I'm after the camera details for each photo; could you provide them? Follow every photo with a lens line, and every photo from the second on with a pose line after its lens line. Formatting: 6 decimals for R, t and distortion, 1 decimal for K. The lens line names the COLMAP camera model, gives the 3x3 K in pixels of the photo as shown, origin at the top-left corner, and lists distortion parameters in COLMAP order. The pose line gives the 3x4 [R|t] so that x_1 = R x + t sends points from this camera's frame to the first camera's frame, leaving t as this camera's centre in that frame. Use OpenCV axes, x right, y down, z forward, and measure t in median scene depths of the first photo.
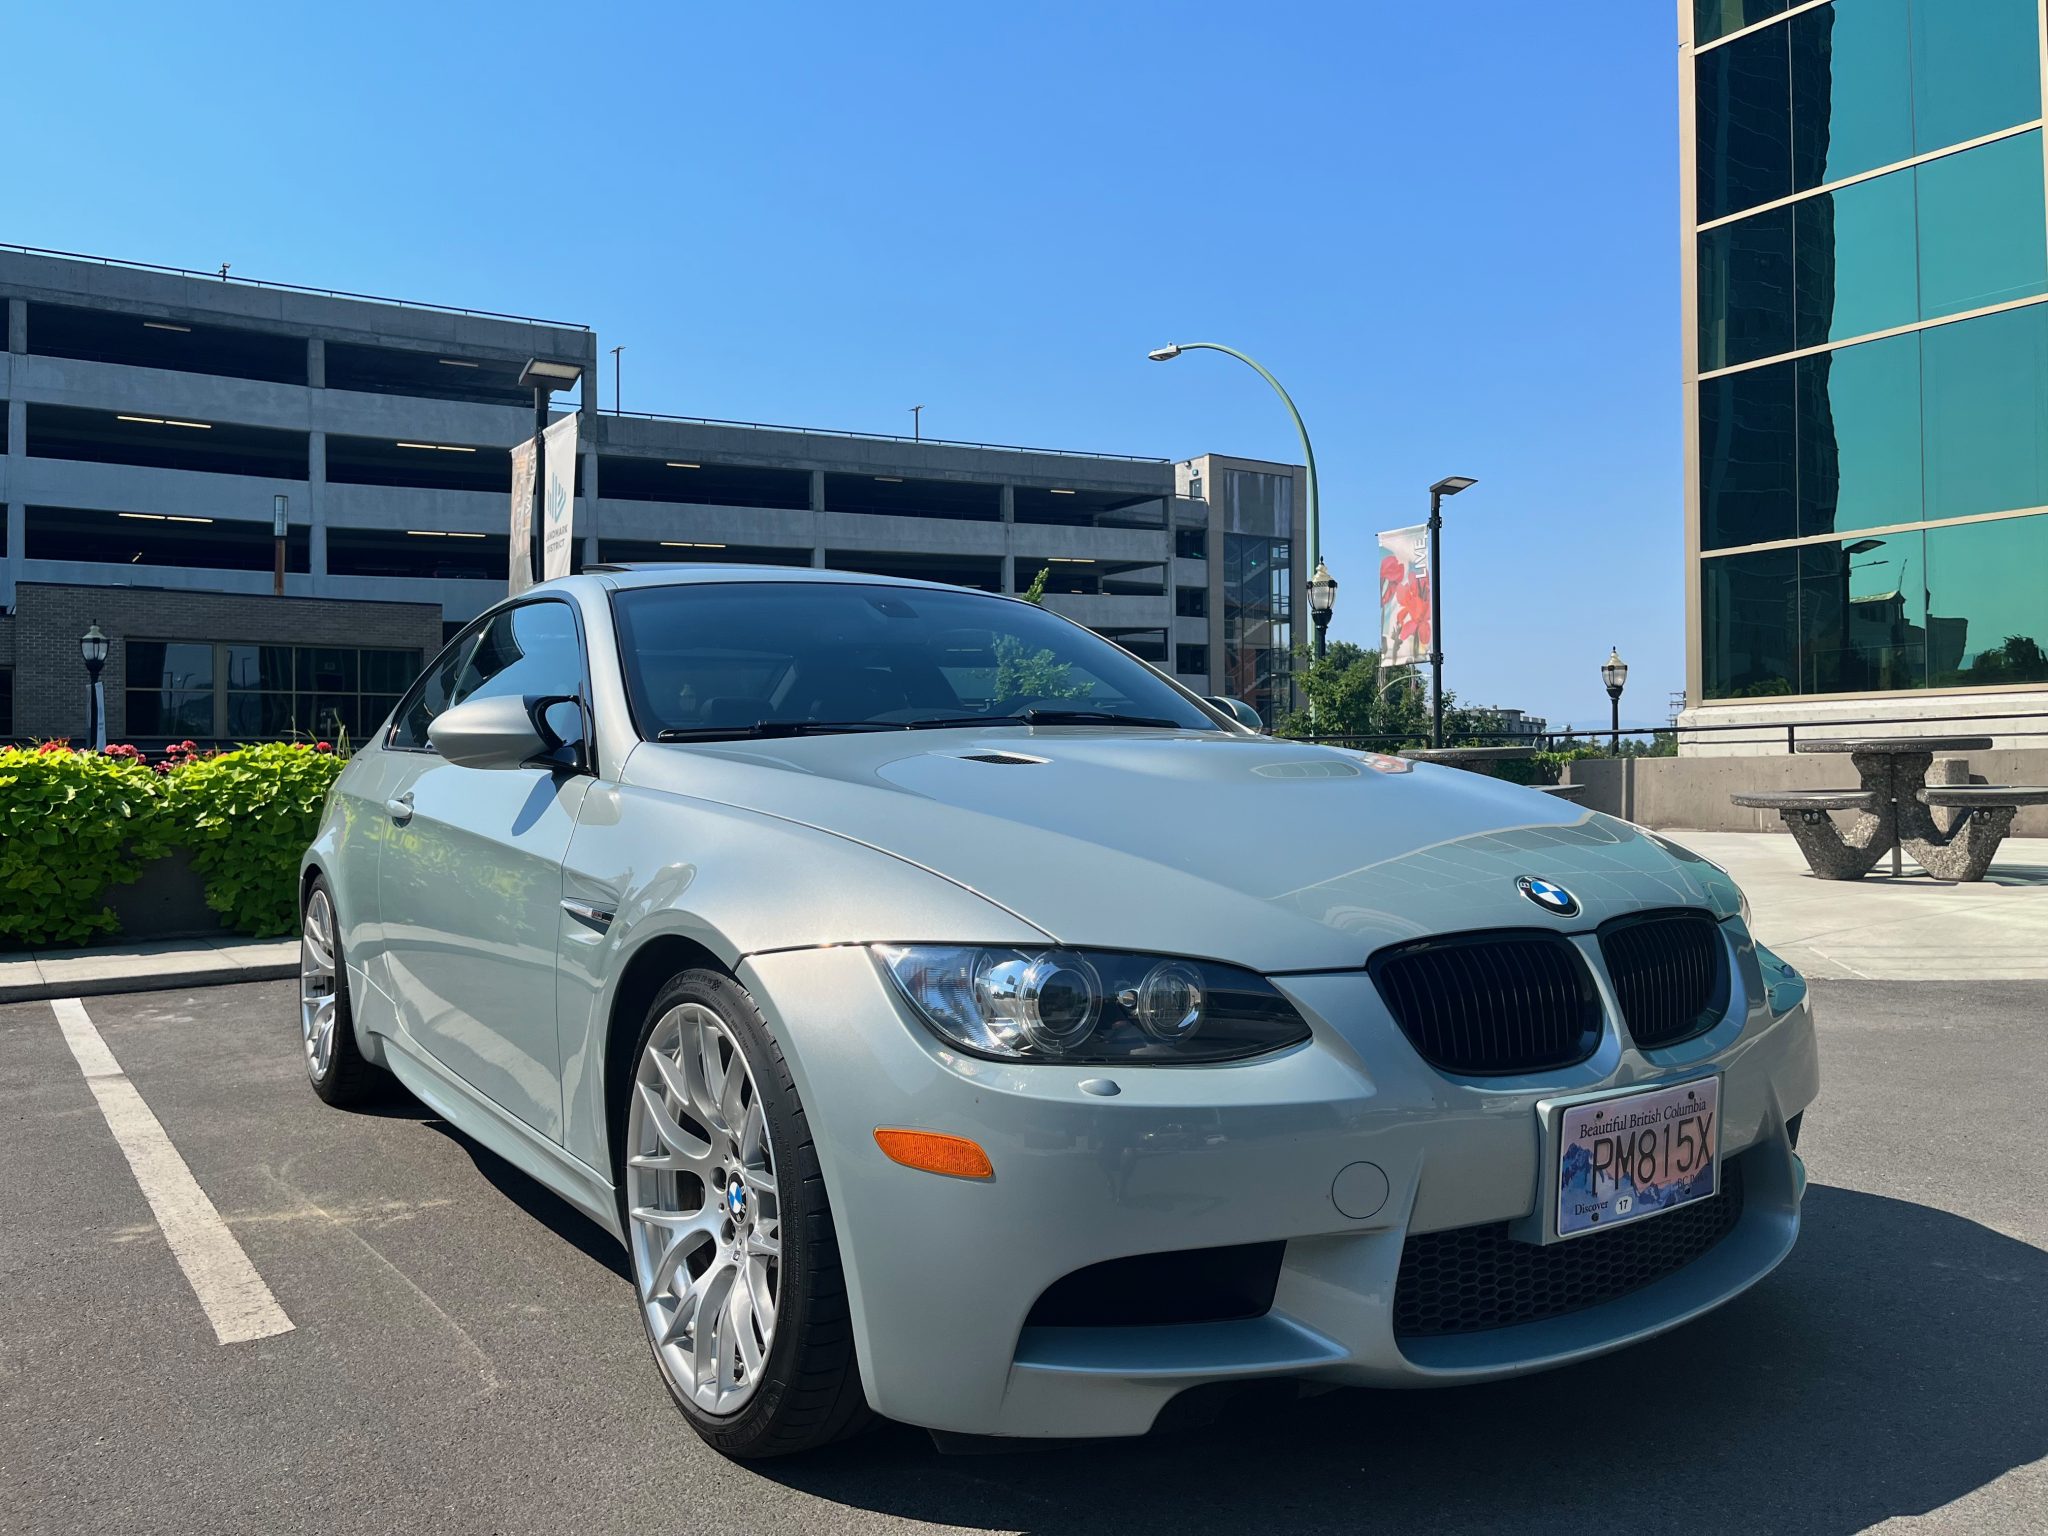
lens RADIAL K [[1580.8, 0, 1020.9], [0, 1580.8, 763.4], [0, 0, 1]] dist [0.074142, -0.109700]
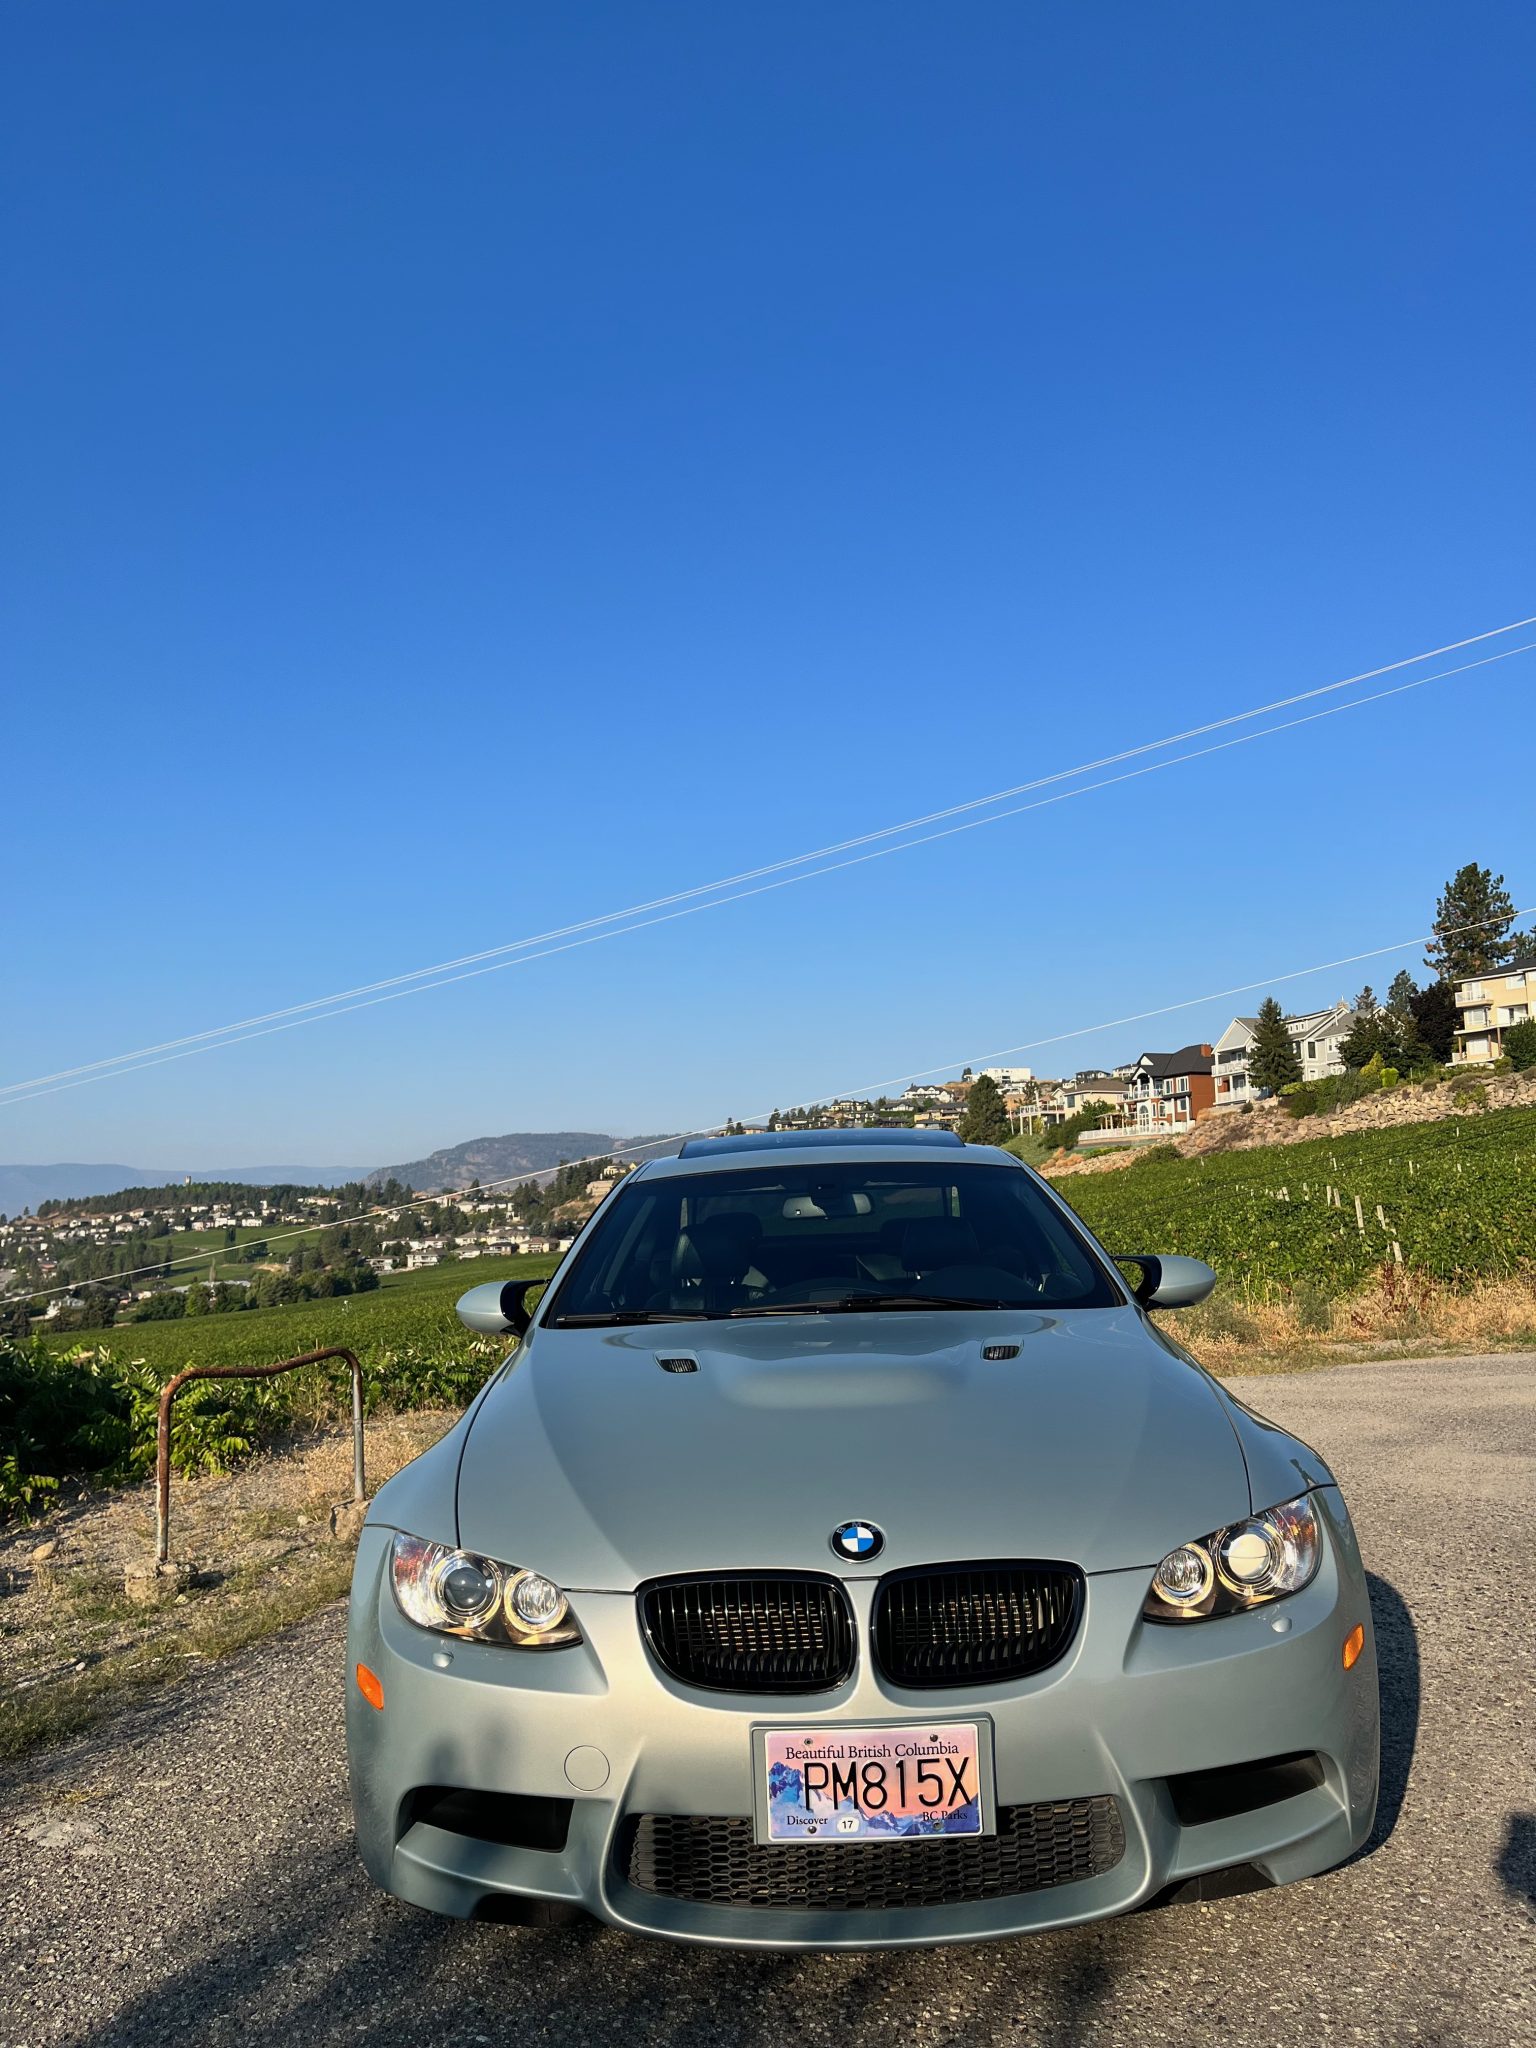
lens RADIAL K [[1560.6, 0, 767.3], [0, 1560.6, 1040.1], [0, 0, 1]] dist [0.057739, -0.092992]
pose [[0.824218, -0.074171, -0.561394, 0.136537], [0.014884, 0.993880, -0.109460, -0.023084], [0.566077, 0.081863, 0.820278, -0.004521]]
